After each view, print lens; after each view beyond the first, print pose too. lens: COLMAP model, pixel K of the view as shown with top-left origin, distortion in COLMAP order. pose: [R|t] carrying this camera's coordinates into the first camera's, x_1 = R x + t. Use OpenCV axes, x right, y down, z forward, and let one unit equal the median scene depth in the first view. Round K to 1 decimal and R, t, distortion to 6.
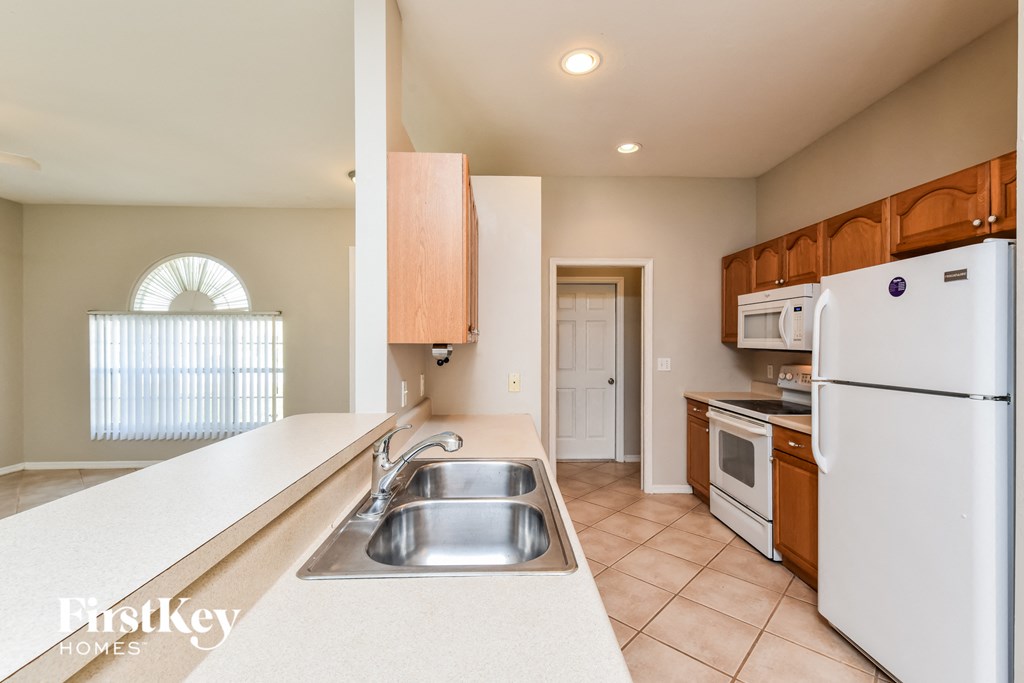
lens RADIAL K [[455.2, 0, 516.6], [0, 455.2, 343.2], [0, 0, 1]] dist [0.018474, -0.000223]
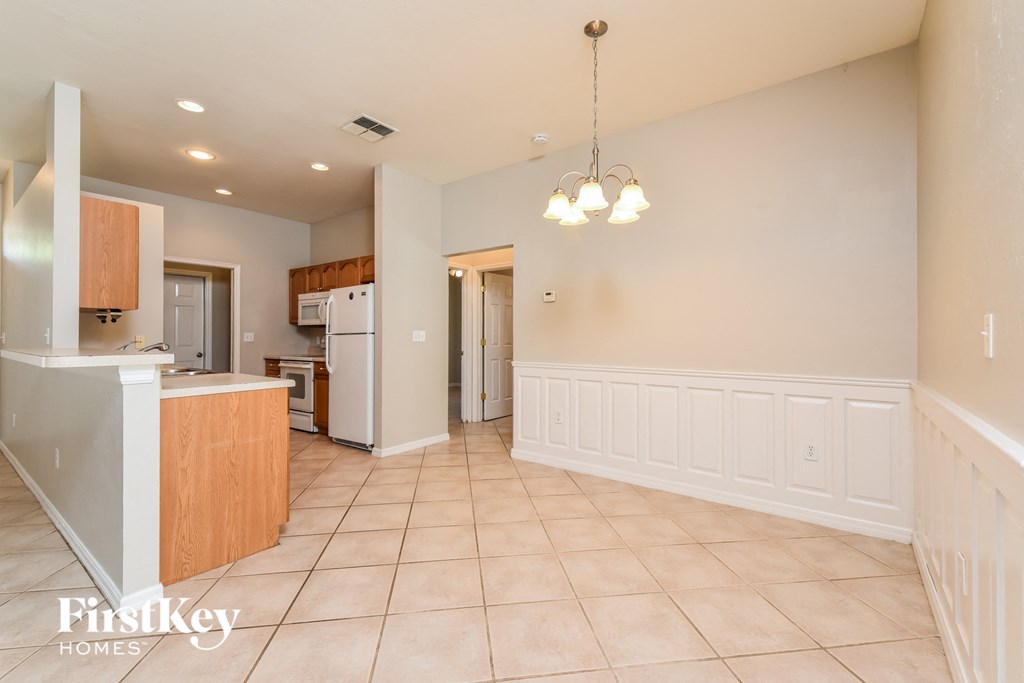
lens RADIAL K [[455.2, 0, 514.0], [0, 455.2, 335.7], [0, 0, 1]] dist [0.018474, -0.000223]
pose [[0.650336, 0.004552, 0.759633, -0.317817], [0.002808, 0.999961, -0.008397, 0.073735], [-0.759642, 0.007594, 0.650297, -0.796940]]
